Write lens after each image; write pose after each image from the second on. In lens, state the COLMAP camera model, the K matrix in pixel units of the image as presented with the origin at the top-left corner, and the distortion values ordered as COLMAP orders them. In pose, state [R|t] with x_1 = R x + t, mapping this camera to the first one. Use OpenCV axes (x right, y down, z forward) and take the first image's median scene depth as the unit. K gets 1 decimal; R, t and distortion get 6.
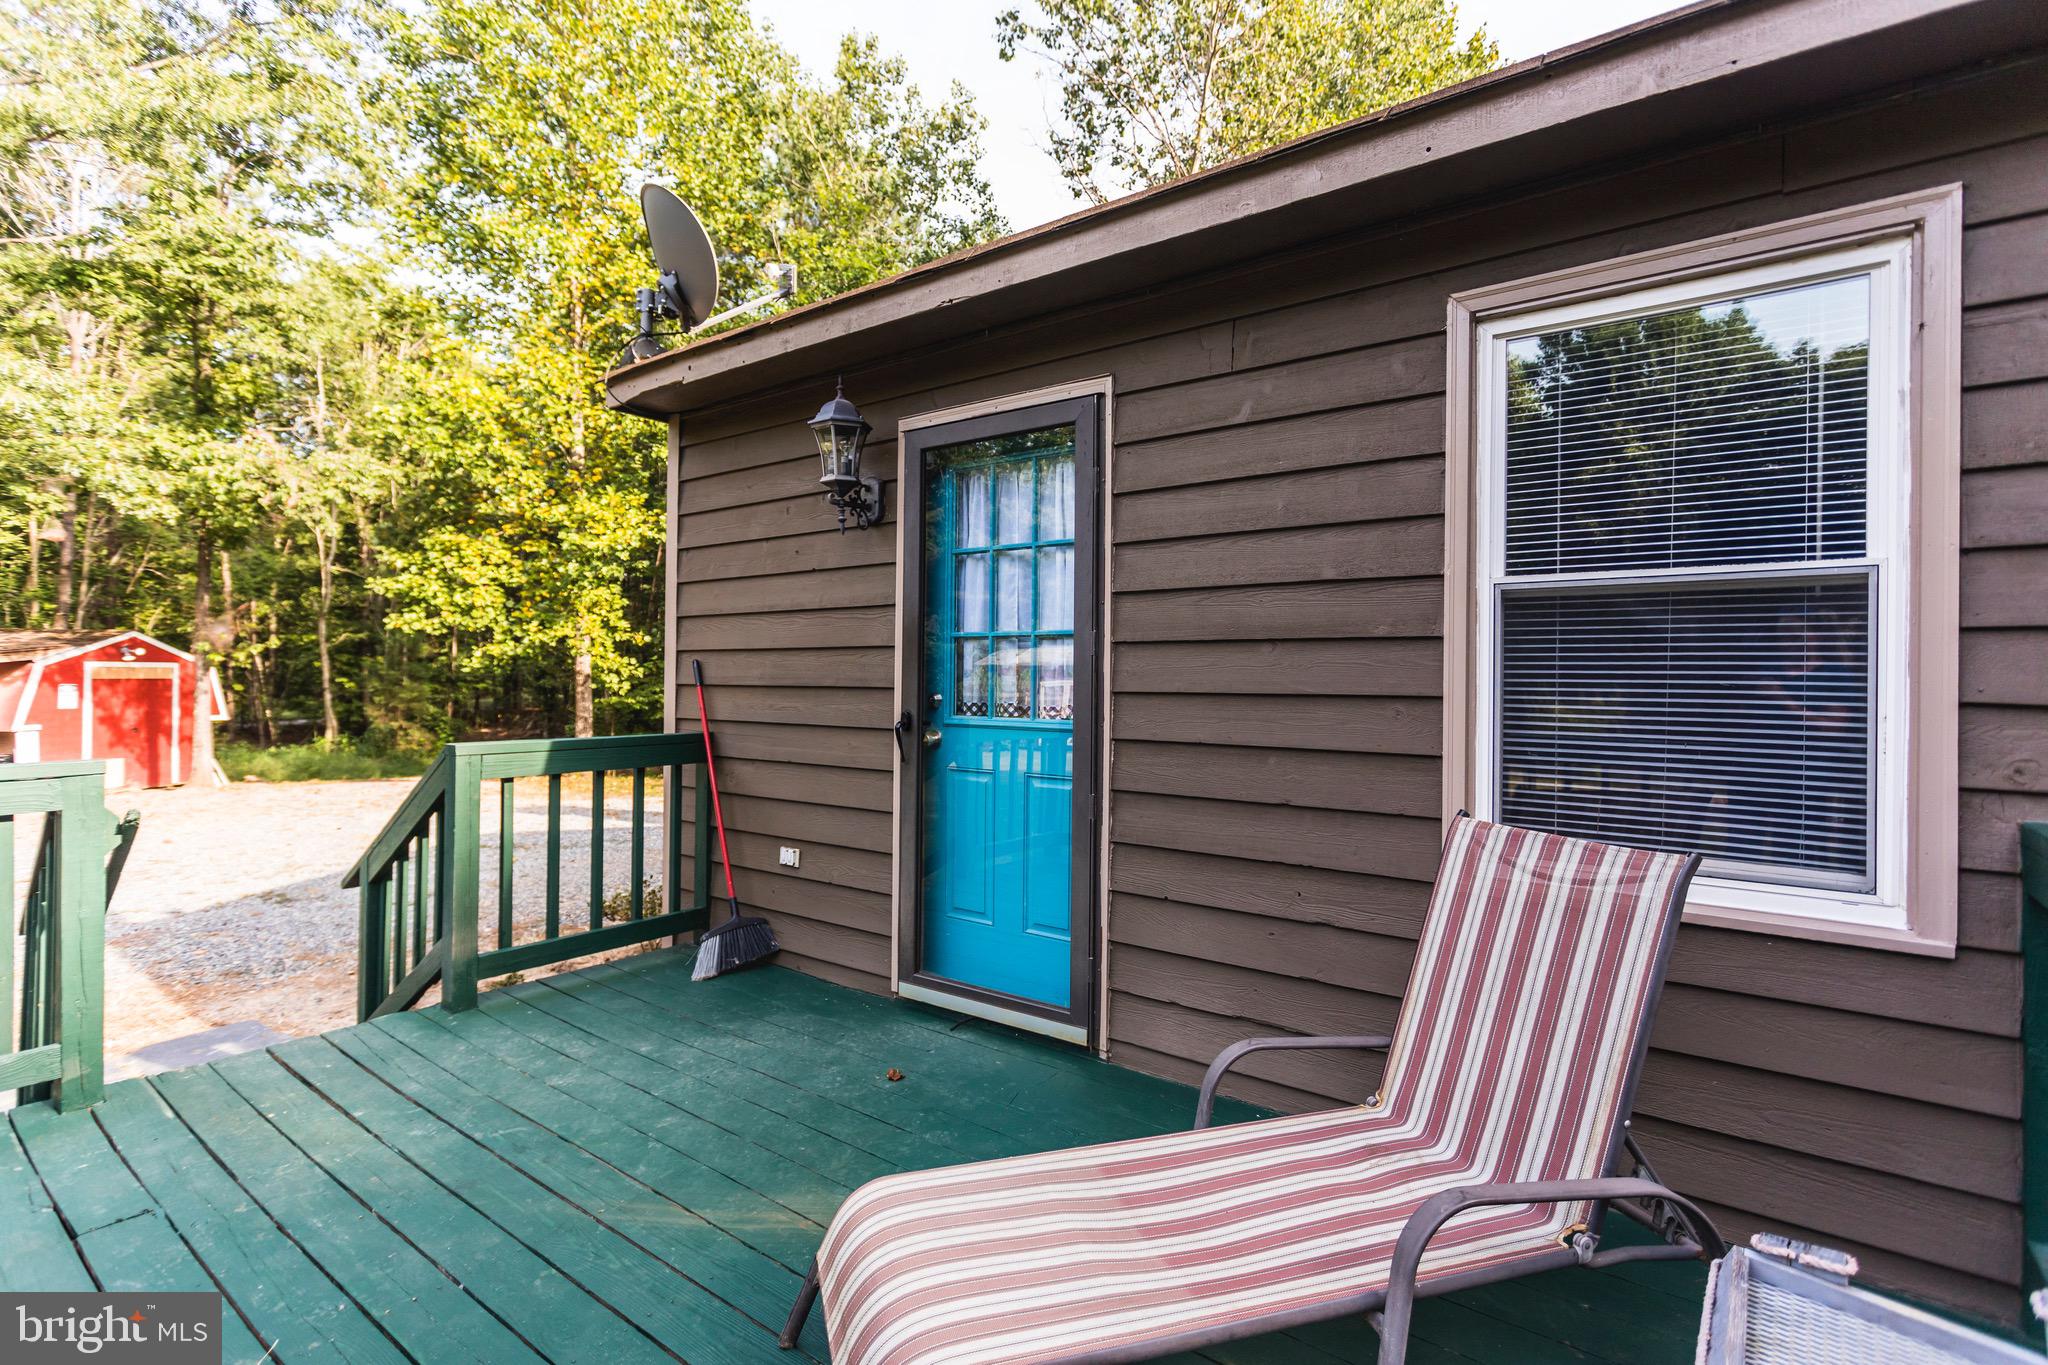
lens RADIAL K [[959.0, 0, 1008.7], [0, 959.0, 675.9], [0, 0, 1]] dist [0.001311, 0.000908]
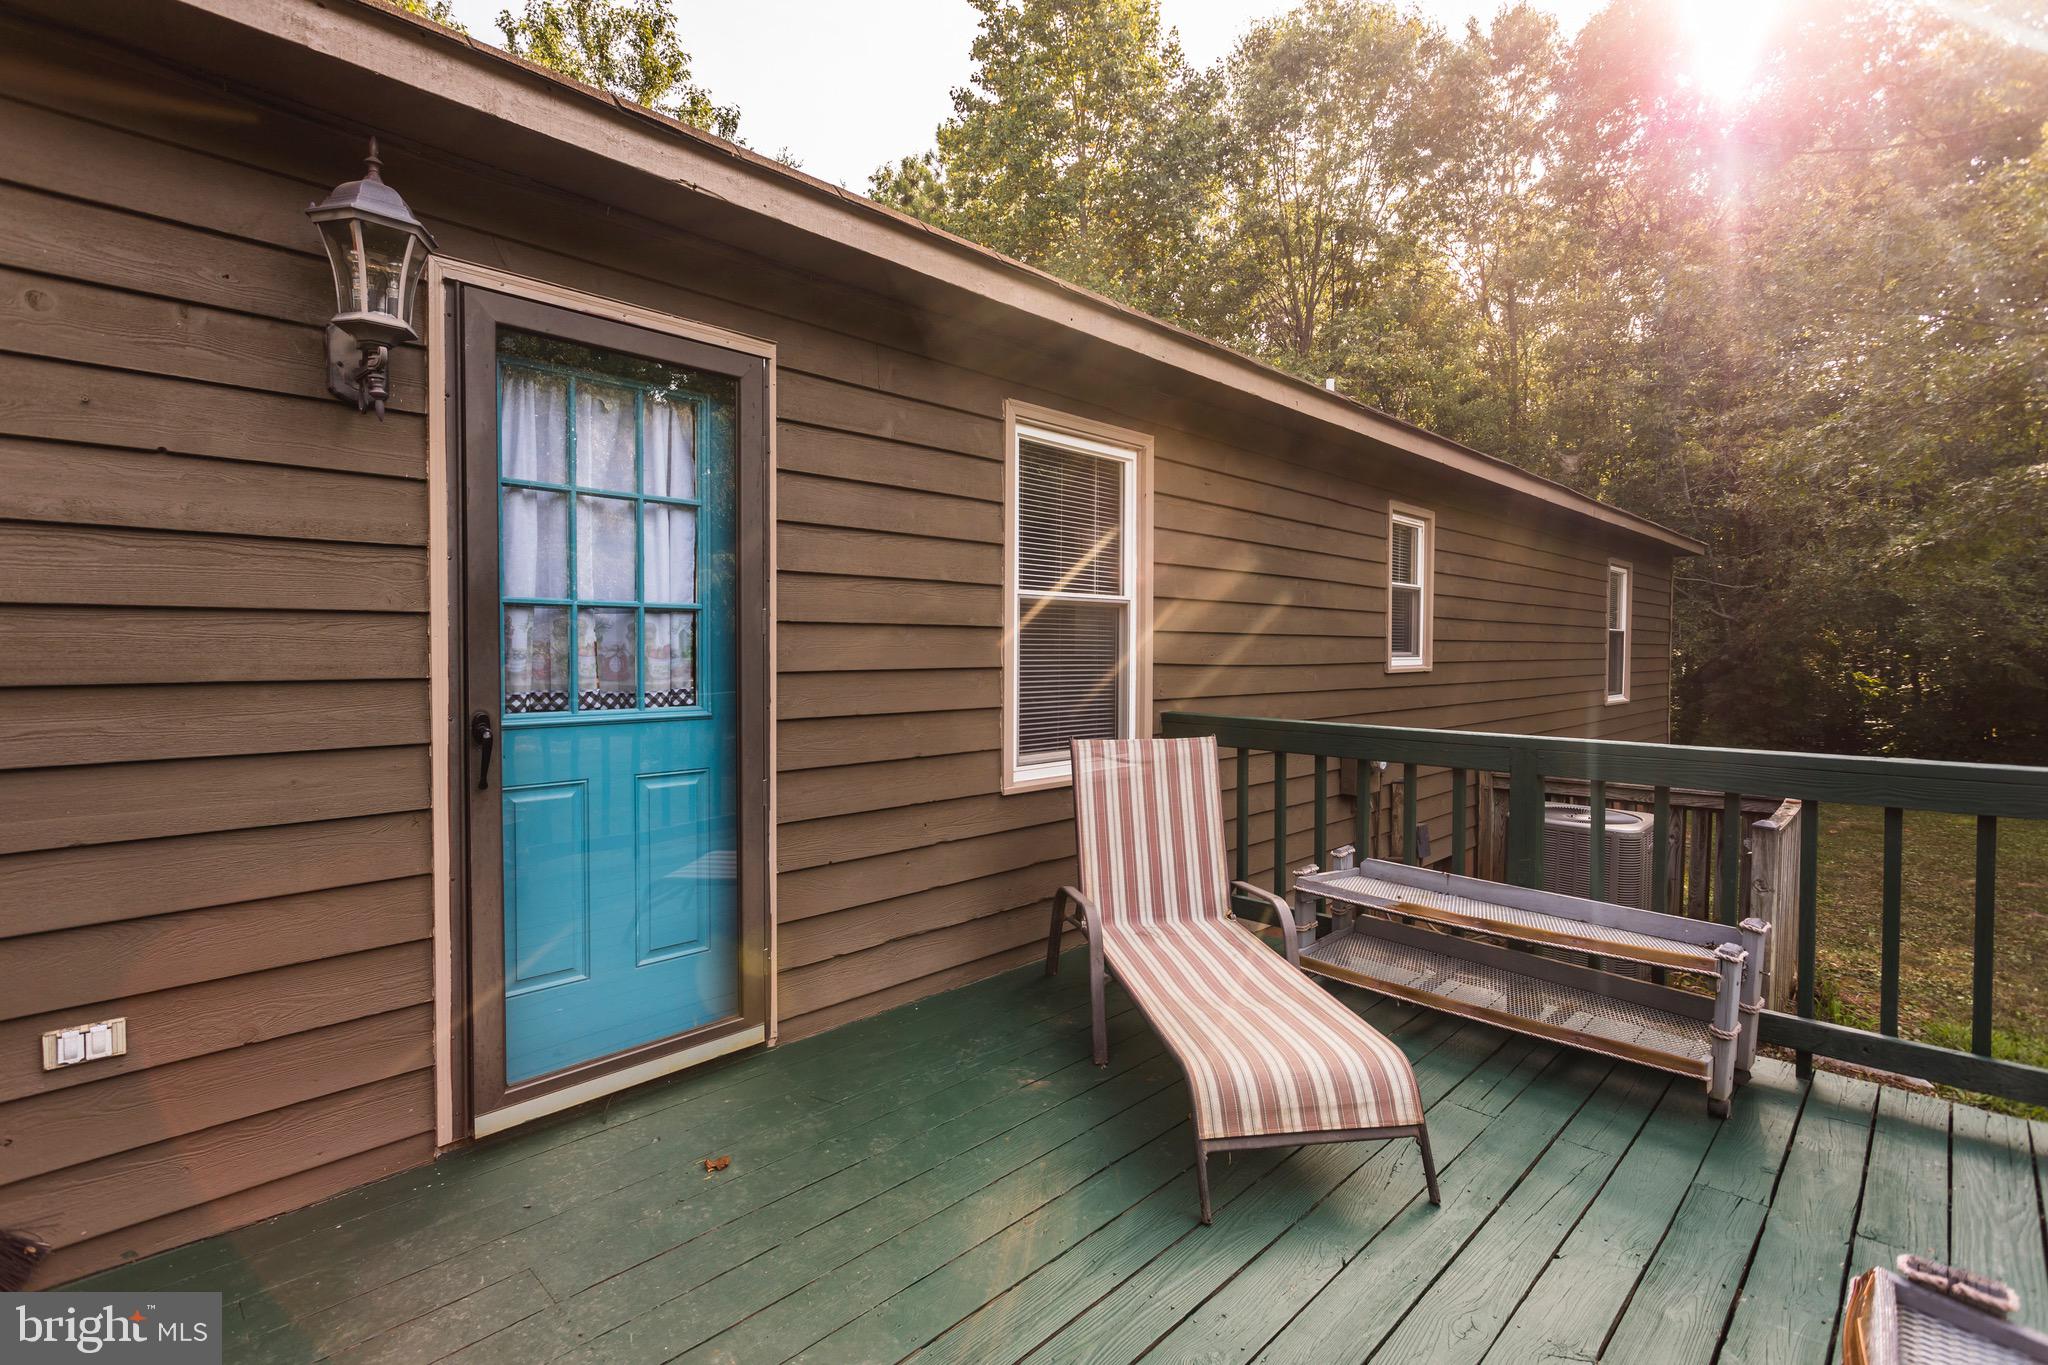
lens RADIAL K [[959.0, 0, 1008.7], [0, 959.0, 675.9], [0, 0, 1]] dist [0.001311, 0.000908]
pose [[0.133025, -0.037272, 0.990412, -0.760482], [-0.003381, 0.999270, 0.038060, -0.016272], [-0.991107, -0.008412, 0.132801, 0.582577]]
